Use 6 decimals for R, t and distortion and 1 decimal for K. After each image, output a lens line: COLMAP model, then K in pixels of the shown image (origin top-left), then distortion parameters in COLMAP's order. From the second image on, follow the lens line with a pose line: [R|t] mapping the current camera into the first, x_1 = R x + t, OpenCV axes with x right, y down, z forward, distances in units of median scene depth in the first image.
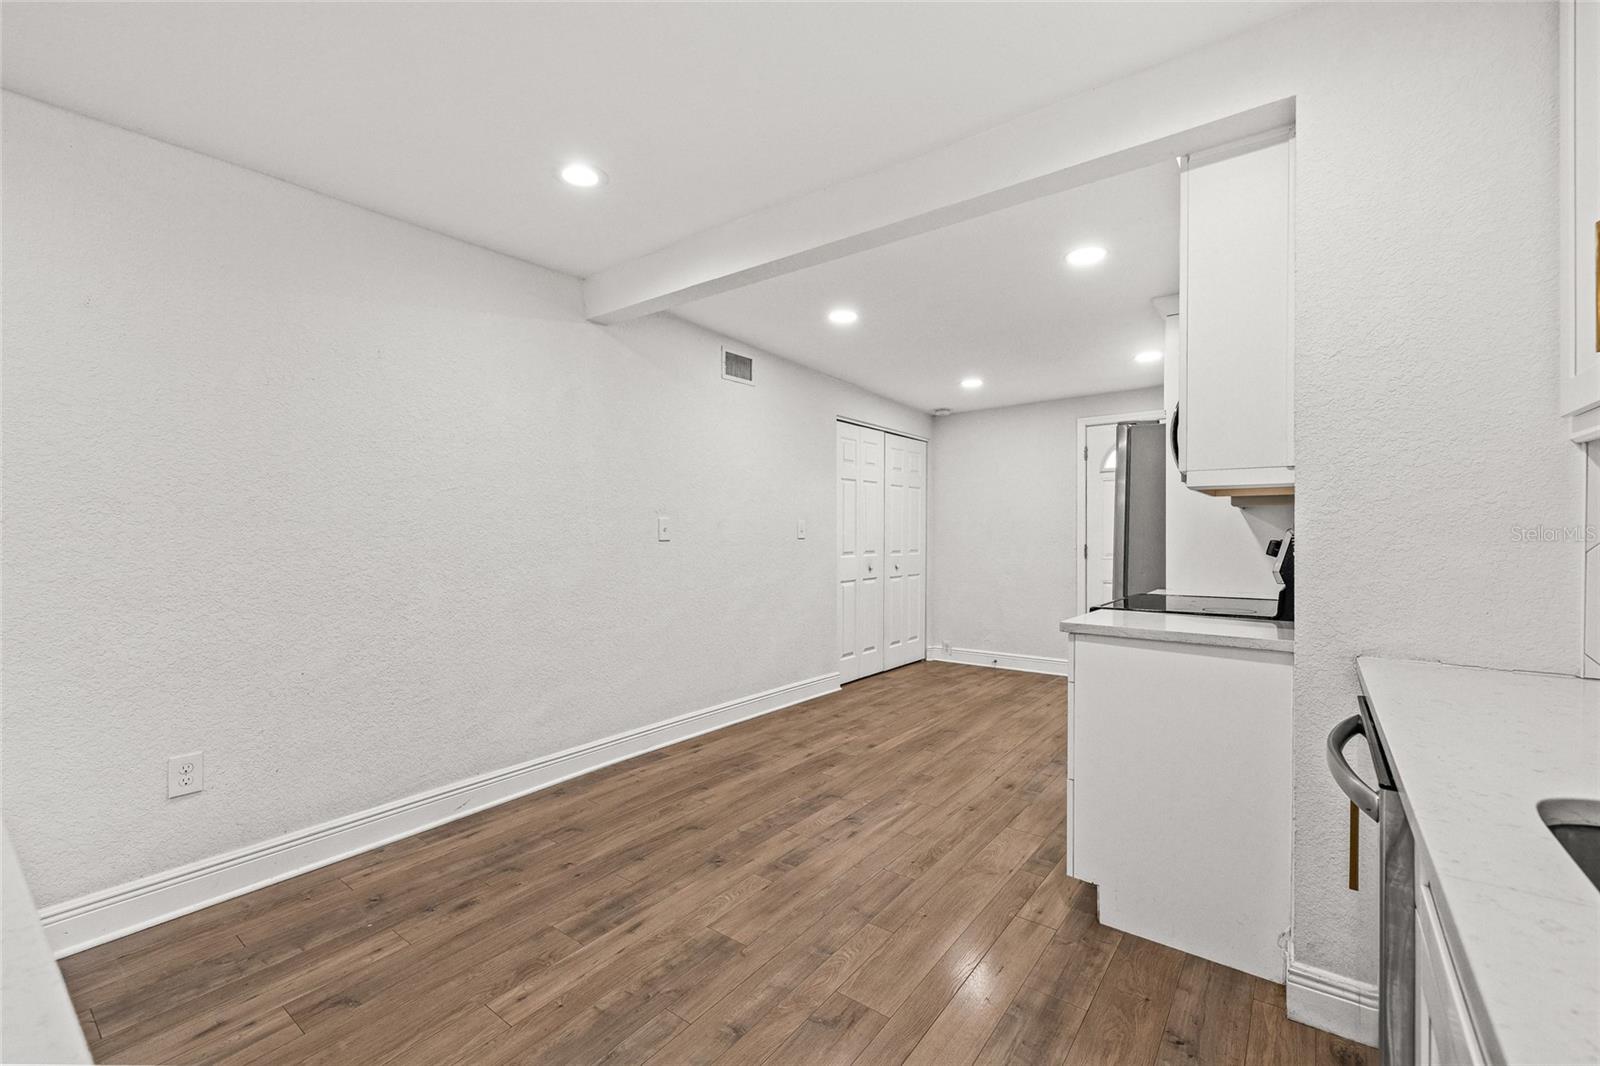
lens RADIAL K [[672.0, 0, 798.9], [0, 672.0, 541.6], [0, 0, 1]] dist [0.000514, -0.000007]
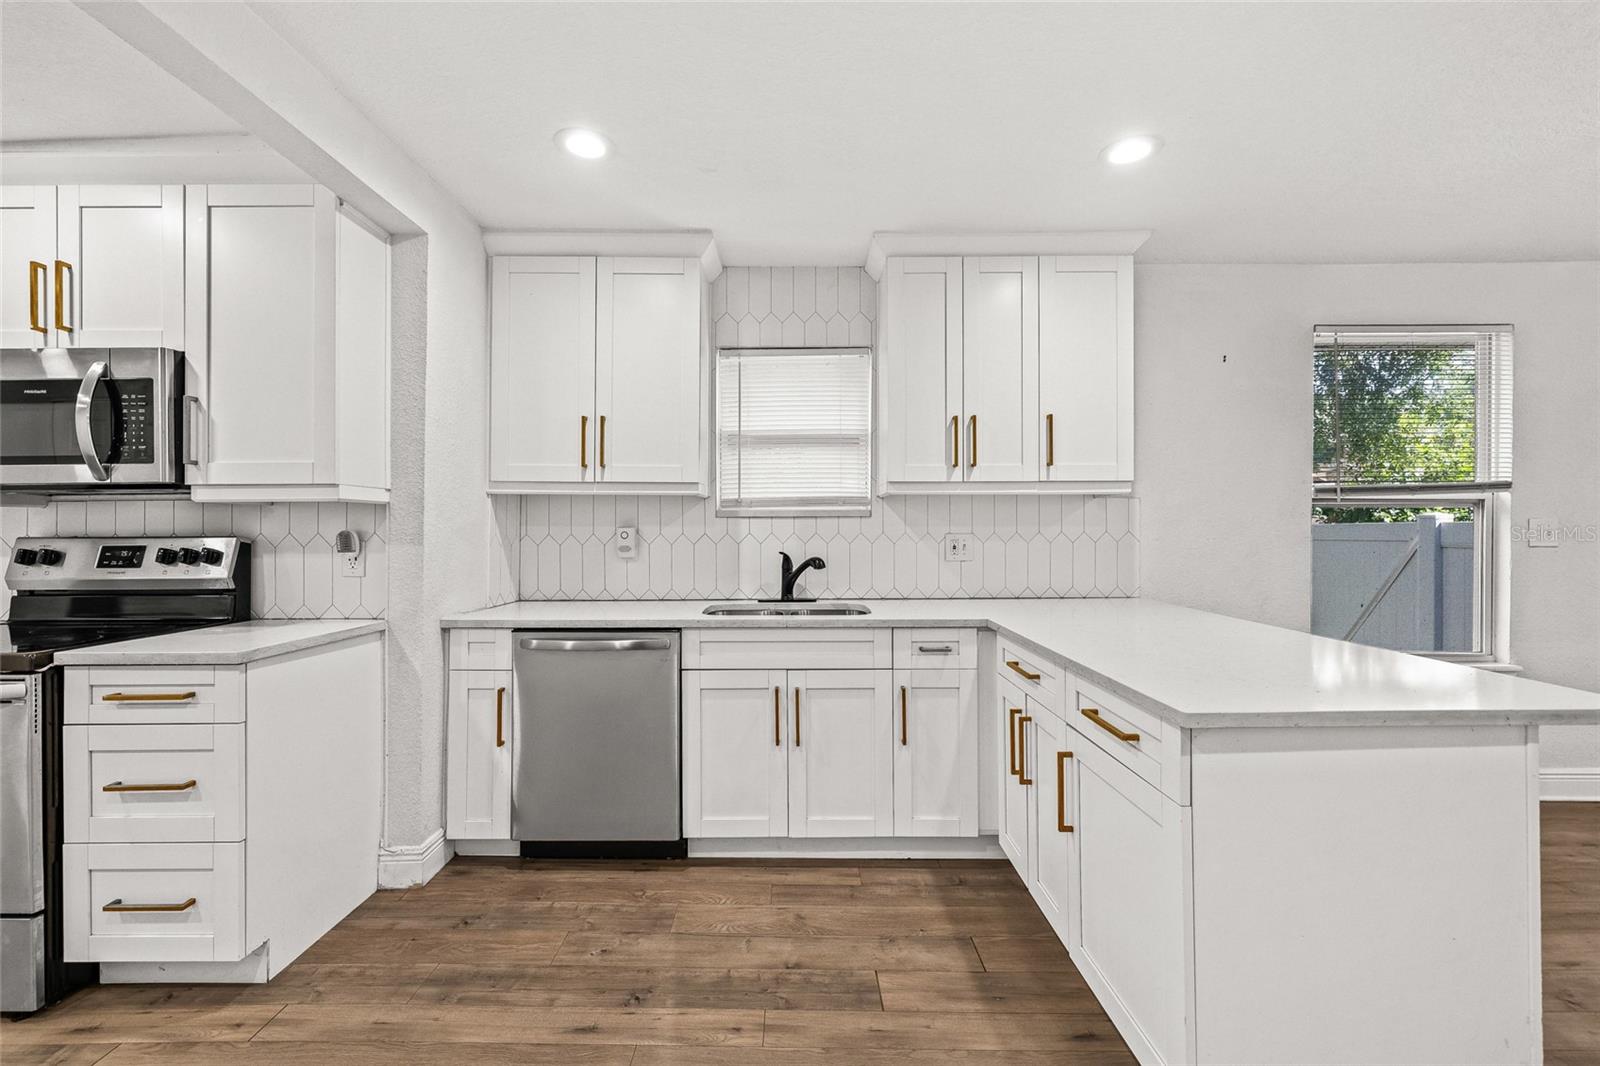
lens RADIAL K [[672.0, 0, 801.6], [0, 672.0, 520.2], [0, 0, 1]] dist [0.000514, -0.000007]
pose [[-0.607045, 0.009543, 0.794610, -0.487764], [0.012022, 0.999924, -0.002824, -0.021763], [-0.794576, 0.007838, -0.607114, 0.688227]]
